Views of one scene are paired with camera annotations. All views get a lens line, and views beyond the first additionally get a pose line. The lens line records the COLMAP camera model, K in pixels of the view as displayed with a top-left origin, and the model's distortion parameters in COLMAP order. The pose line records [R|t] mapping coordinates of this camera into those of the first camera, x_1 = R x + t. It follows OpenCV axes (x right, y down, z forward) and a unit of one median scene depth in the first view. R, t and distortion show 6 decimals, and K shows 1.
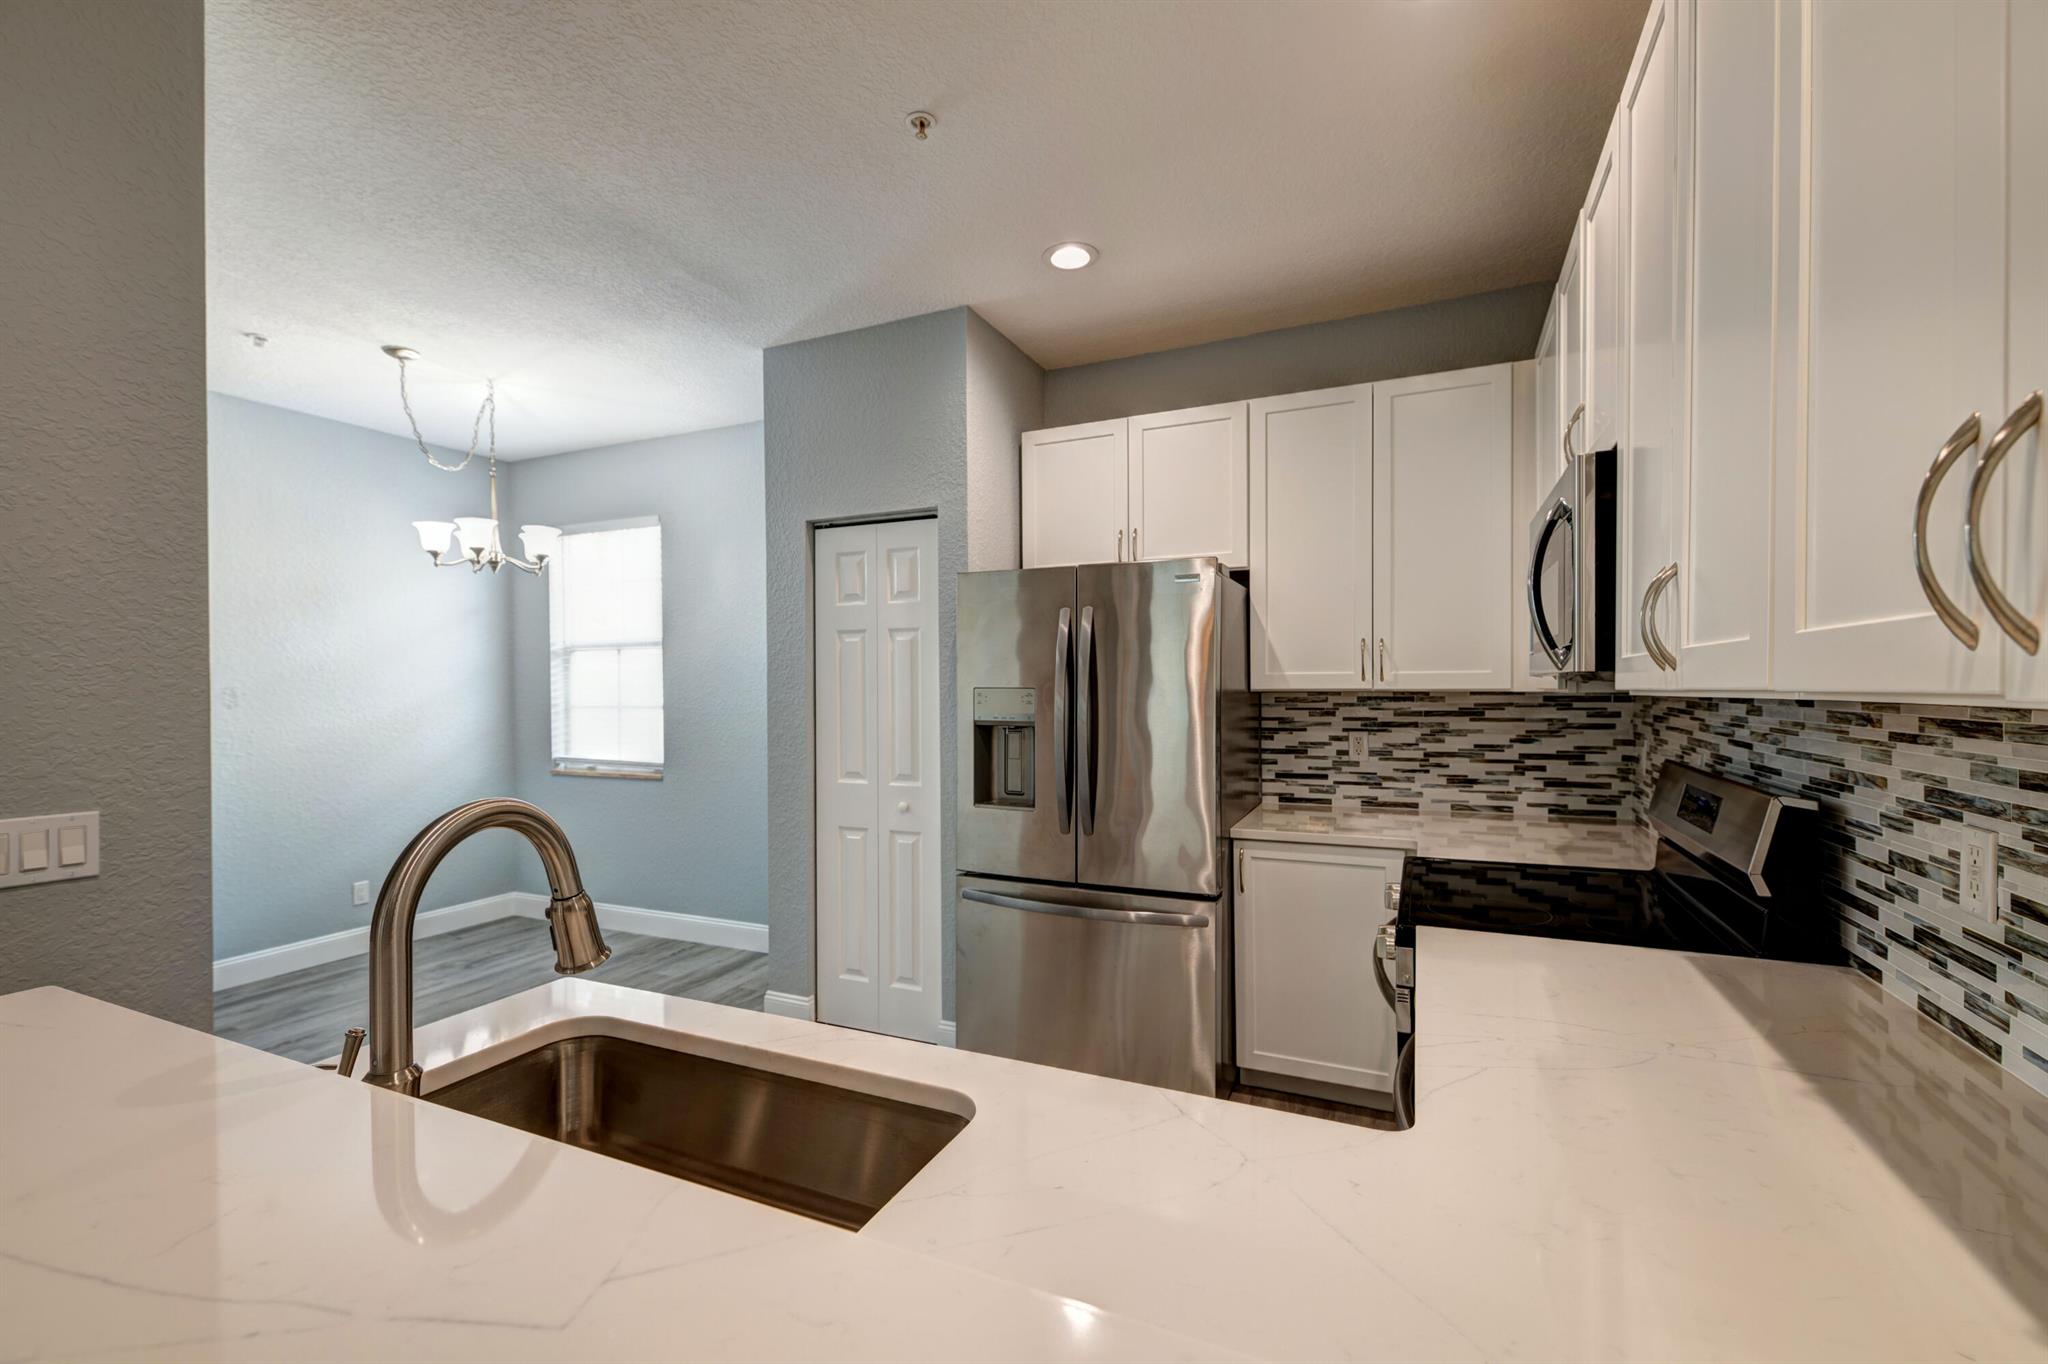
lens RADIAL K [[894.4, 0, 1025.6], [0, 894.4, 686.9], [0, 0, 1]] dist [0.002530, -0.007221]
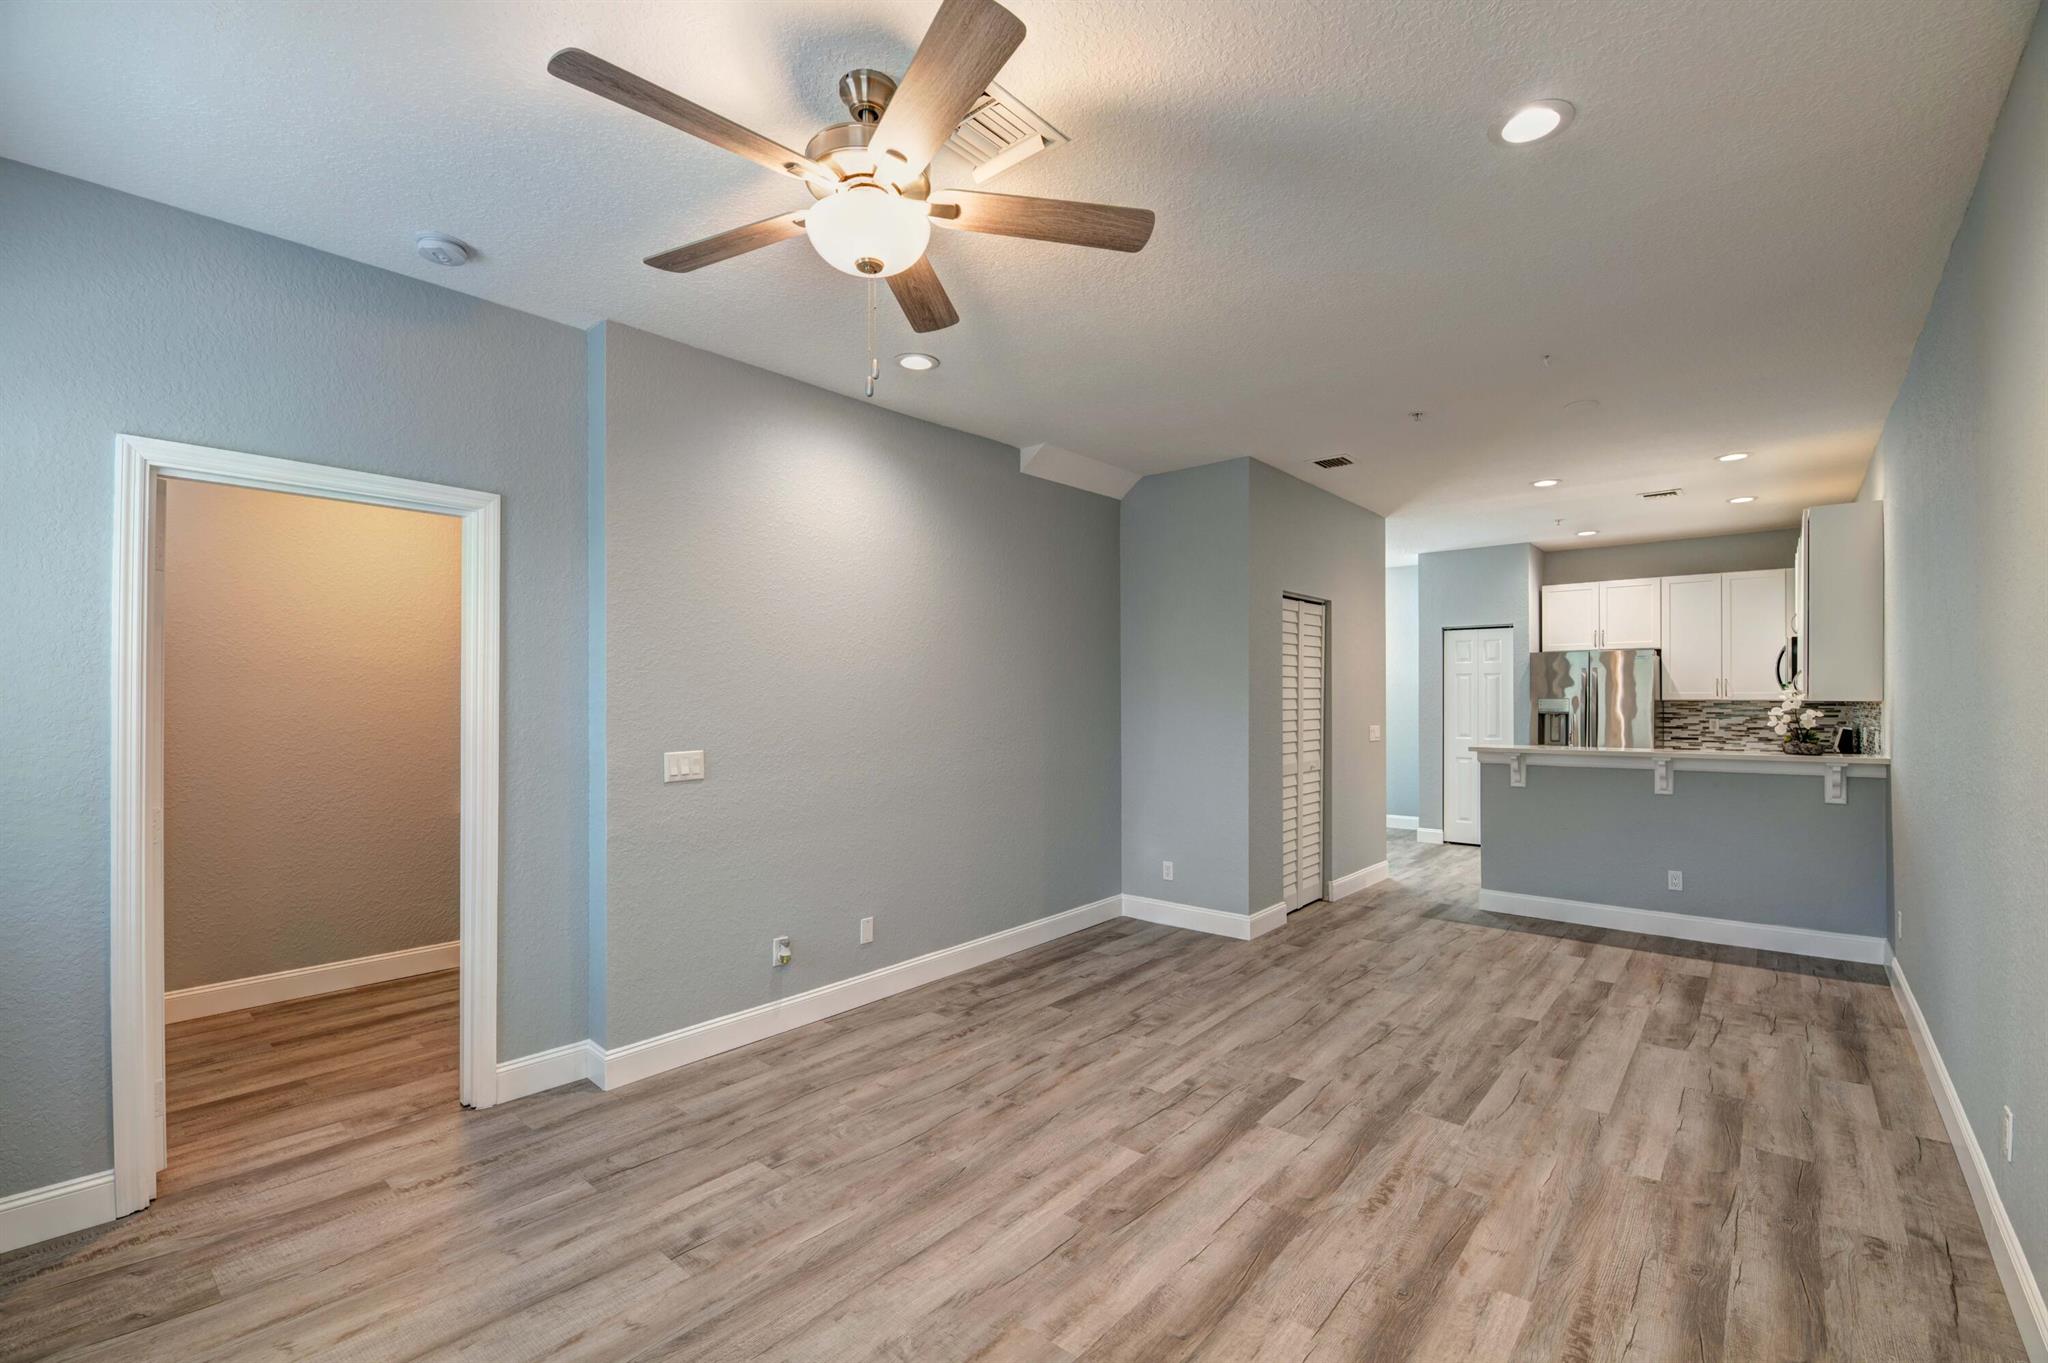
lens RADIAL K [[912.2, 0, 1024.0], [0, 912.2, 681.5], [0, 0, 1]] dist [-0.003964, -0.009173]
pose [[0.961398, 0.001980, -0.275154, -0.743798], [-0.007456, 0.999794, -0.018854, 0.013242], [0.275060, 0.020178, 0.961215, -1.862470]]
